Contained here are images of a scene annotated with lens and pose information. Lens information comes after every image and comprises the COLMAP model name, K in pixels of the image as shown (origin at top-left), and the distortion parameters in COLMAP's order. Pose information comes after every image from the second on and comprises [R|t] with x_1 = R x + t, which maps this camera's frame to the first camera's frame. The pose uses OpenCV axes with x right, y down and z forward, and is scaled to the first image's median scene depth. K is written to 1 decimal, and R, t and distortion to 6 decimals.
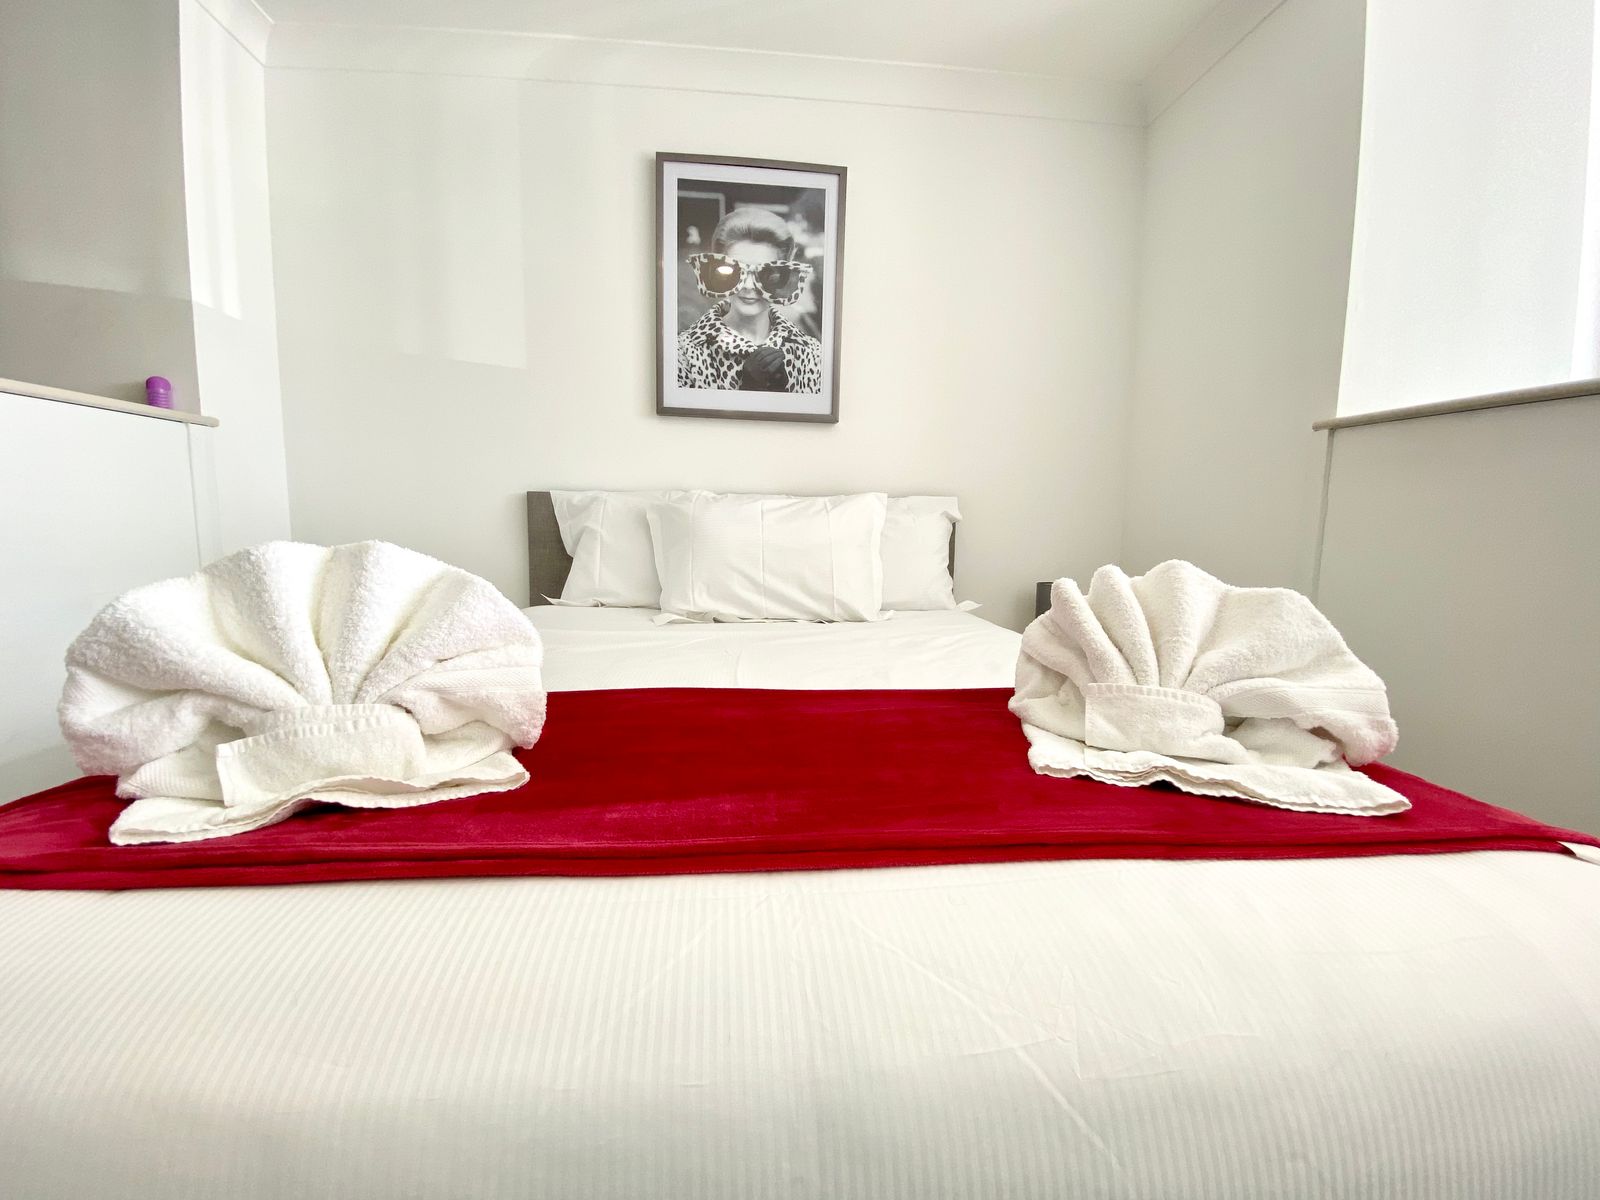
lens RADIAL K [[638.8, 0, 804.7], [0, 638.8, 606.1], [0, 0, 1]] dist [0.031182, -0.028148]
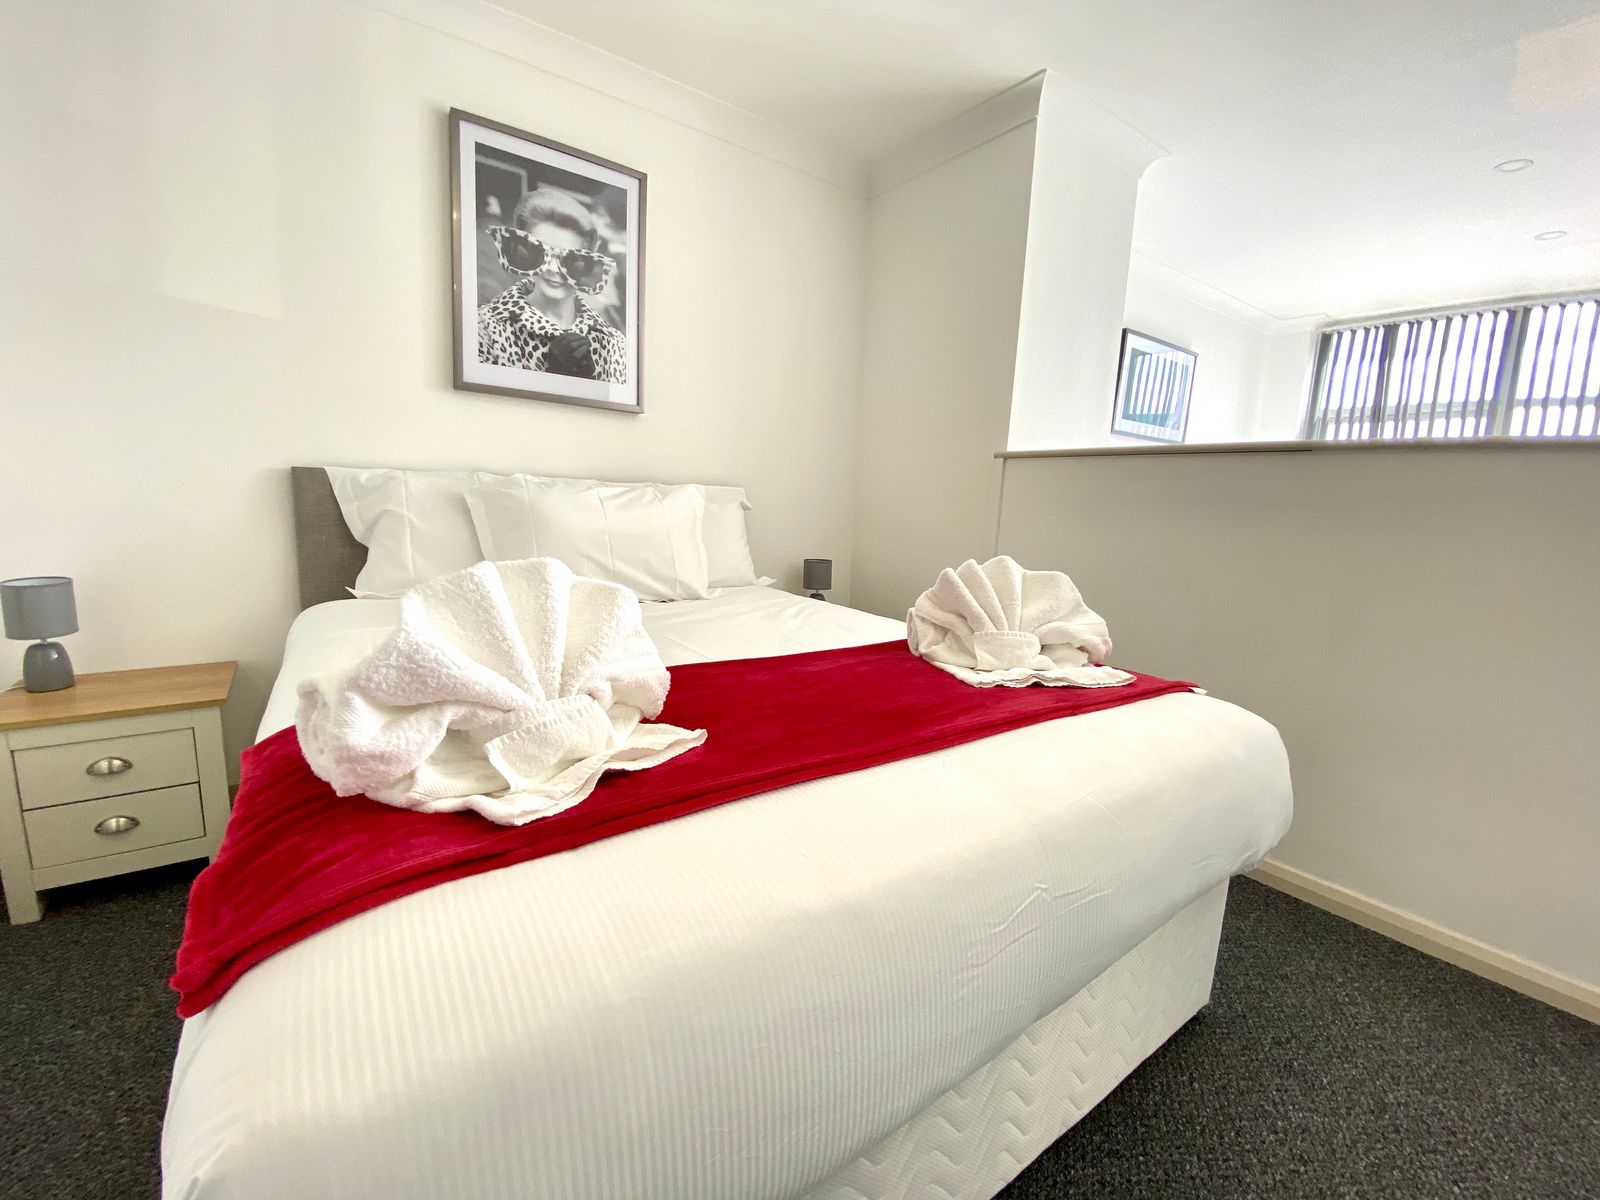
lens RADIAL K [[645.1, 0, 800.0], [0, 645.1, 600.0], [0, 0, 1]] dist [0.019335, -0.019386]
pose [[0.868469, -0.054674, 0.492720, -0.280129], [0.034112, 0.998135, 0.050631, -0.022969], [-0.494569, -0.027164, 0.868714, -0.078115]]
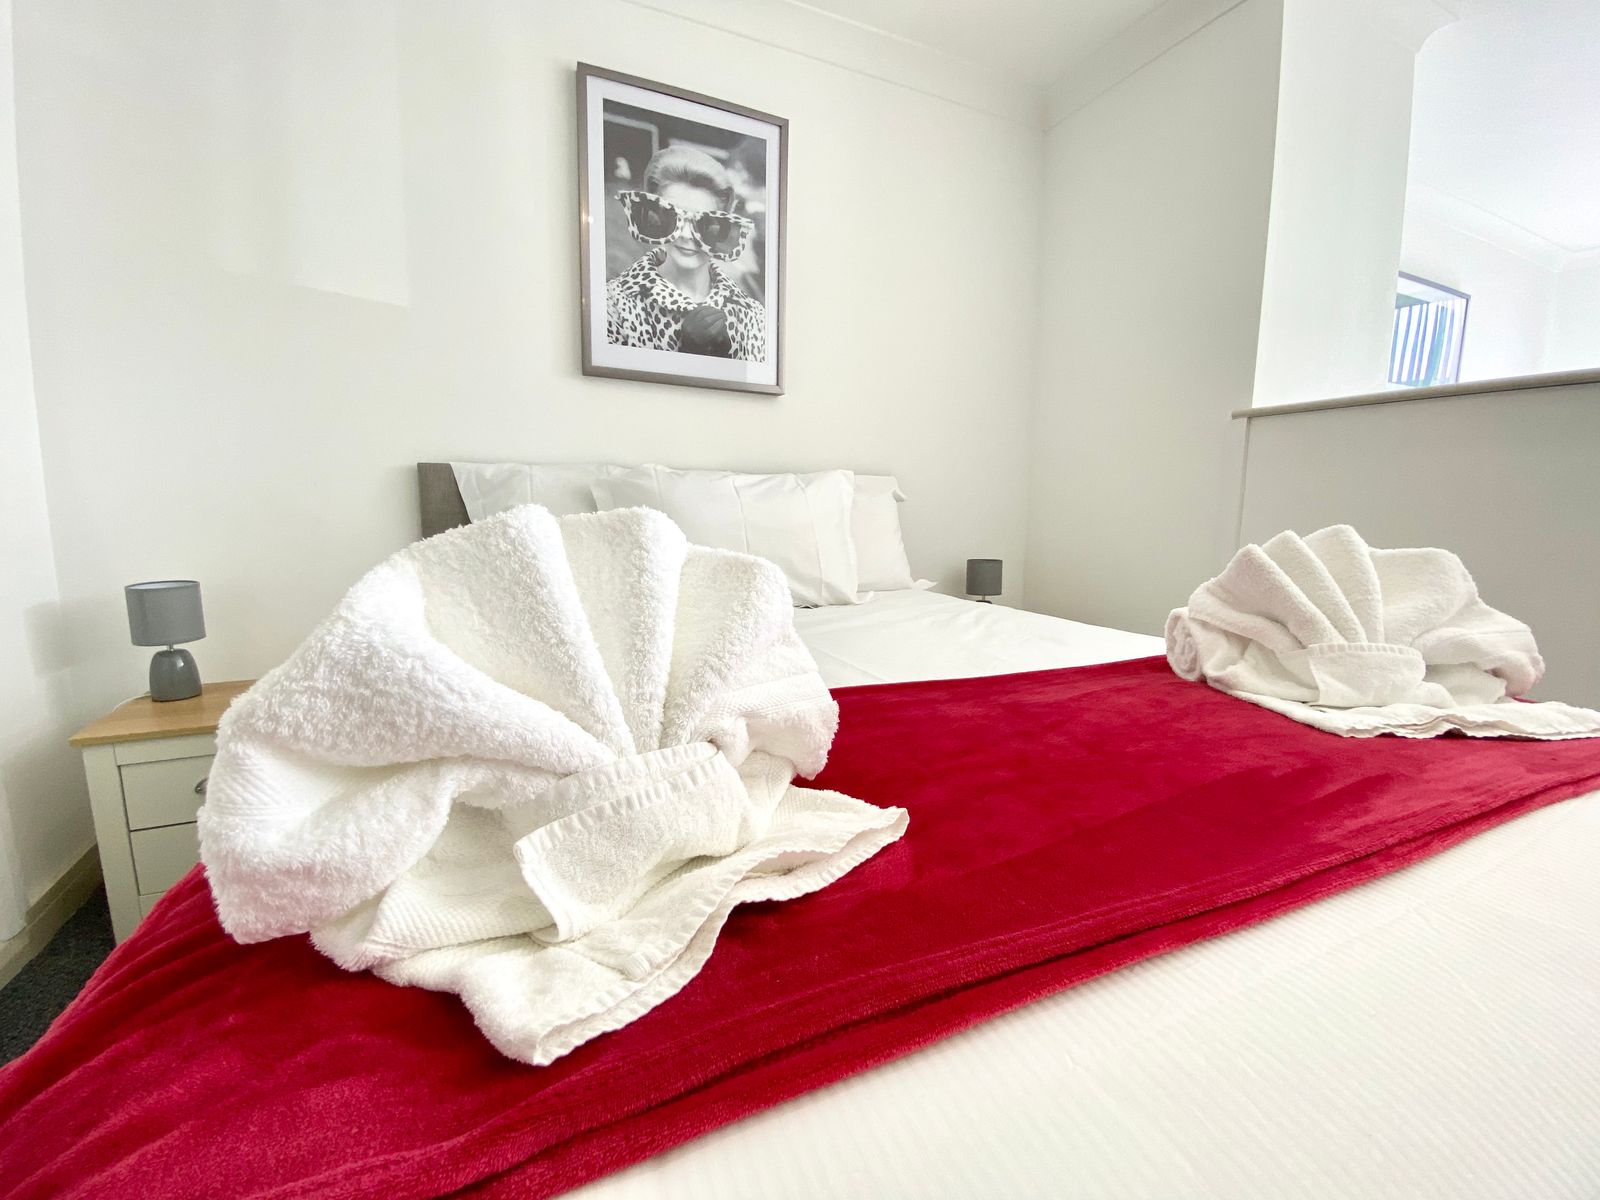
lens RADIAL K [[645.1, 0, 800.0], [0, 645.1, 600.0], [0, 0, 1]] dist [0.019335, -0.019386]
pose [[0.950493, -0.048708, 0.306904, -0.238789], [0.045436, 0.998809, 0.017802, -0.002608], [-0.307405, -0.002976, 0.951574, 0.097832]]
